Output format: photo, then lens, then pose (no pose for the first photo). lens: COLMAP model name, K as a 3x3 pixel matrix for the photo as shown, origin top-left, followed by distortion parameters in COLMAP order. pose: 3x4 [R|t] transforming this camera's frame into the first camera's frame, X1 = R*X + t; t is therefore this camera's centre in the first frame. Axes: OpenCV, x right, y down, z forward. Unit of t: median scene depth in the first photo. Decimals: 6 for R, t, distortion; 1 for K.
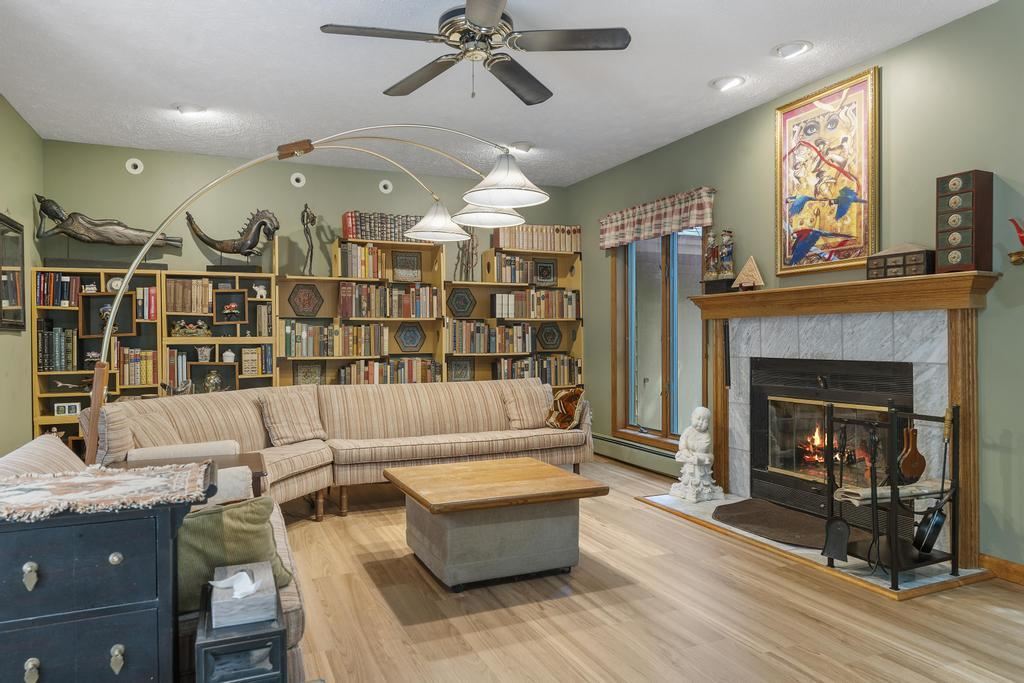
lens RADIAL K [[675.2, 0, 513.4], [0, 675.2, 339.3], [0, 0, 1]] dist [0.001903, -0.002515]
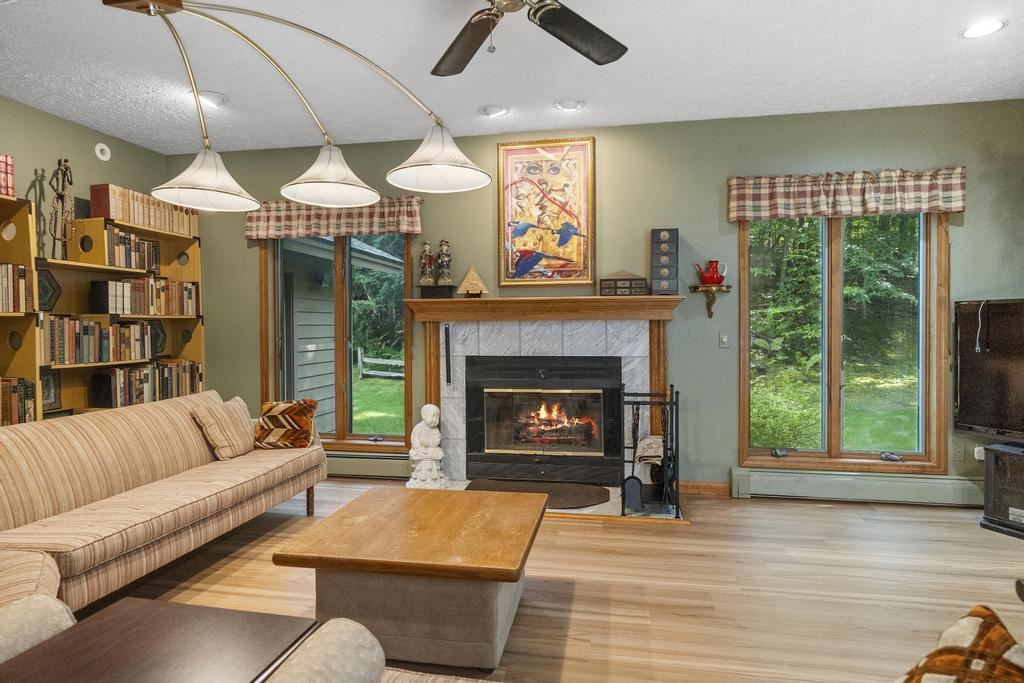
lens RADIAL K [[578.8, 0, 514.4], [0, 578.8, 334.6], [0, 0, 1]] dist [-0.001325, -0.000252]
pose [[0.565802, -0.010800, 0.824470, -0.378520], [0.004572, 0.999940, 0.009962, -0.017332], [-0.824528, -0.001867, 0.565818, 0.359371]]
